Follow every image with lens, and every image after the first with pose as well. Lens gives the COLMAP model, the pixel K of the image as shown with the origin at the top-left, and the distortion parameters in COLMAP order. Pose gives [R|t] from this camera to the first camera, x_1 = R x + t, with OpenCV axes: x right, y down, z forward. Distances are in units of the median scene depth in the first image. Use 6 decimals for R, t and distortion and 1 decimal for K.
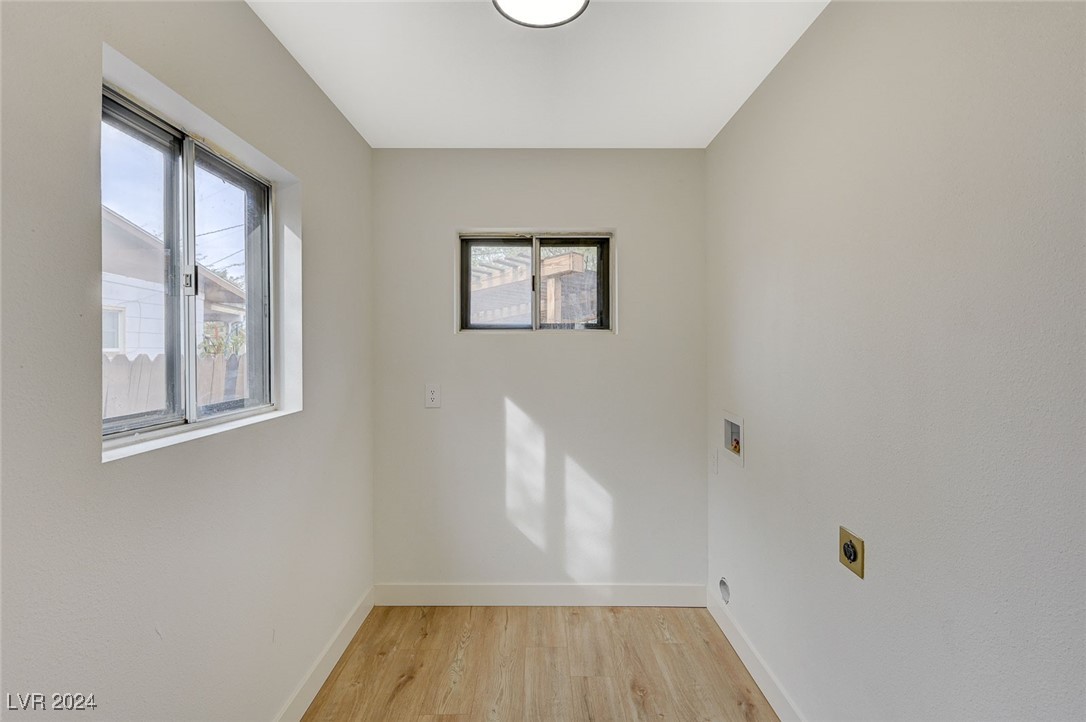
lens RADIAL K [[500.9, 0, 543.0], [0, 500.9, 361.0], [0, 0, 1]] dist [0.000030, -0.000003]
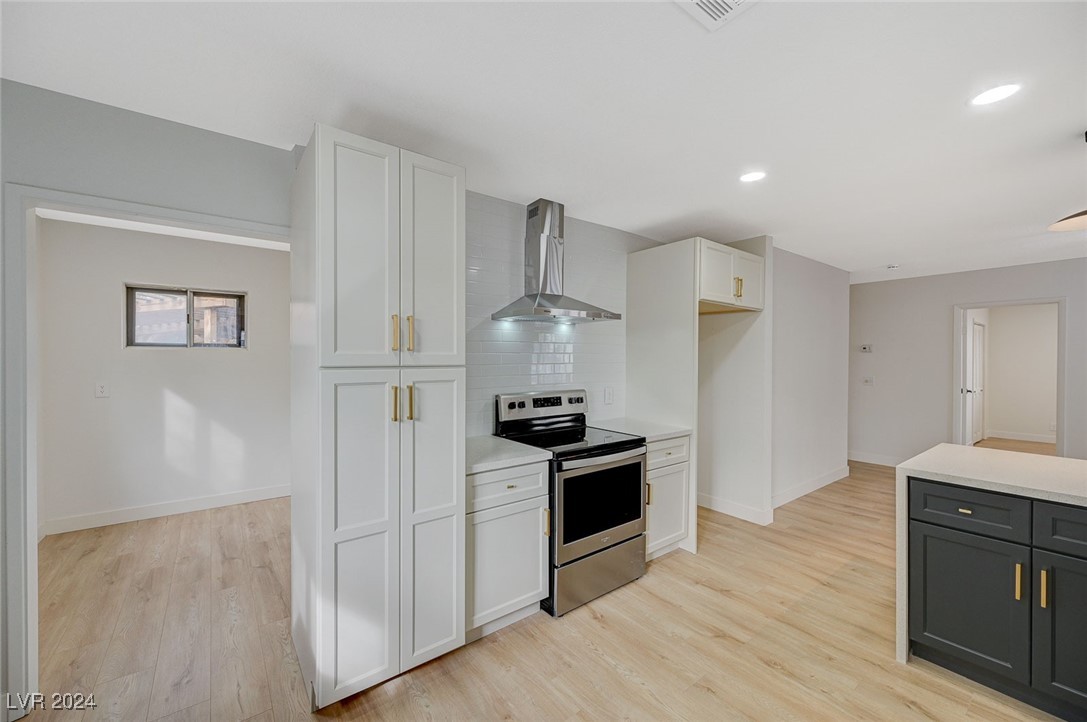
lens RADIAL K [[429.1, 0, 543.5], [0, 429.1, 361.0], [0, 0, 1]] dist [-0.001073, 0.000423]
pose [[0.795569, -0.002874, 0.605856, 0.055432], [0.014369, 0.999797, -0.014125, 0.019761], [-0.605692, 0.019943, 0.795449, -0.819648]]
